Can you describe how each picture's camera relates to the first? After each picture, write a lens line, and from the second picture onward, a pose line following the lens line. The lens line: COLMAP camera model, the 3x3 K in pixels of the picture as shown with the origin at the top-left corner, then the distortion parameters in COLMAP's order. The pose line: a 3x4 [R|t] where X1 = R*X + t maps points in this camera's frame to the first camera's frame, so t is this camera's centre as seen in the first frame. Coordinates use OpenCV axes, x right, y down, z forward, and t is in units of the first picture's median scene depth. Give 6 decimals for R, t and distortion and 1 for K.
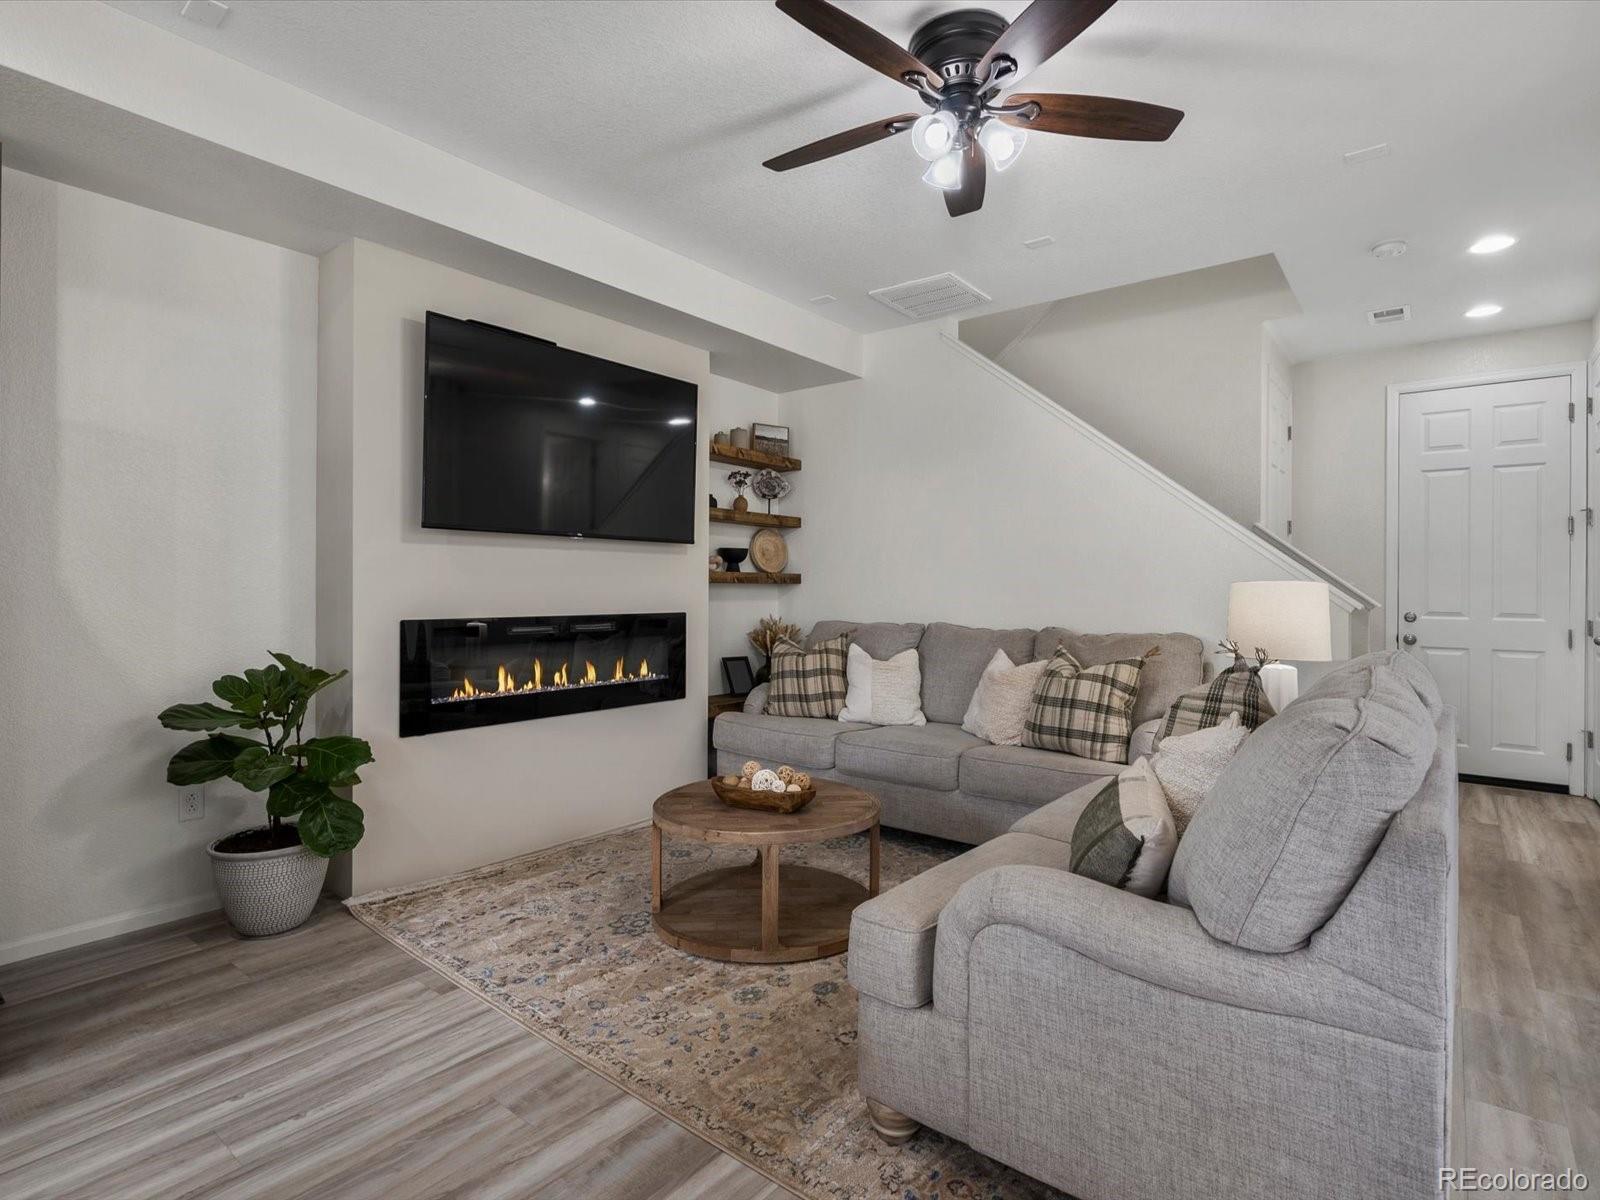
lens RADIAL K [[814.4, 0, 802.3], [0, 814.4, 588.9], [0, 0, 1]] dist [-0.006022, 0.000092]
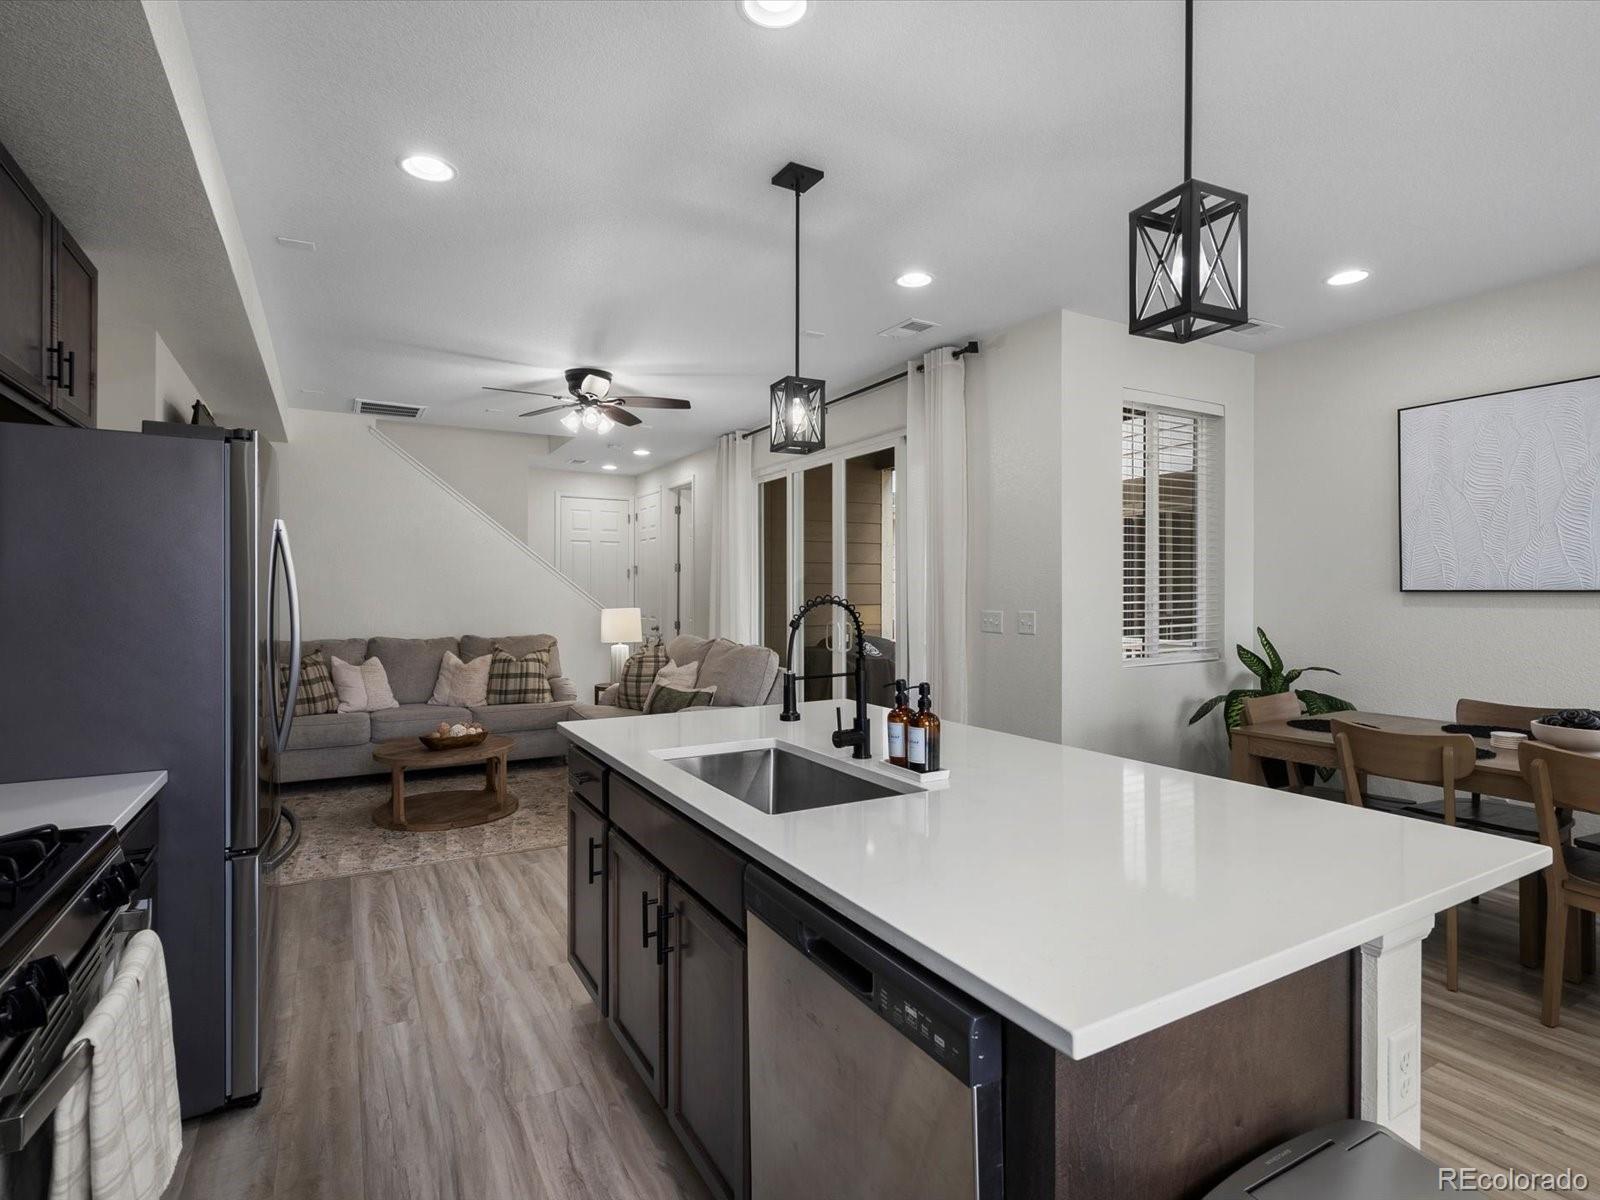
lens RADIAL K [[814.4, 0, 811.6], [0, 814.4, 596.0], [0, 0, 1]] dist [-0.006022, 0.000092]
pose [[0.363568, -0.008421, 0.931530, -0.910604], [0.003013, 0.999965, 0.007864, -0.039581], [-0.931563, -0.000052, 0.363580, -0.211375]]
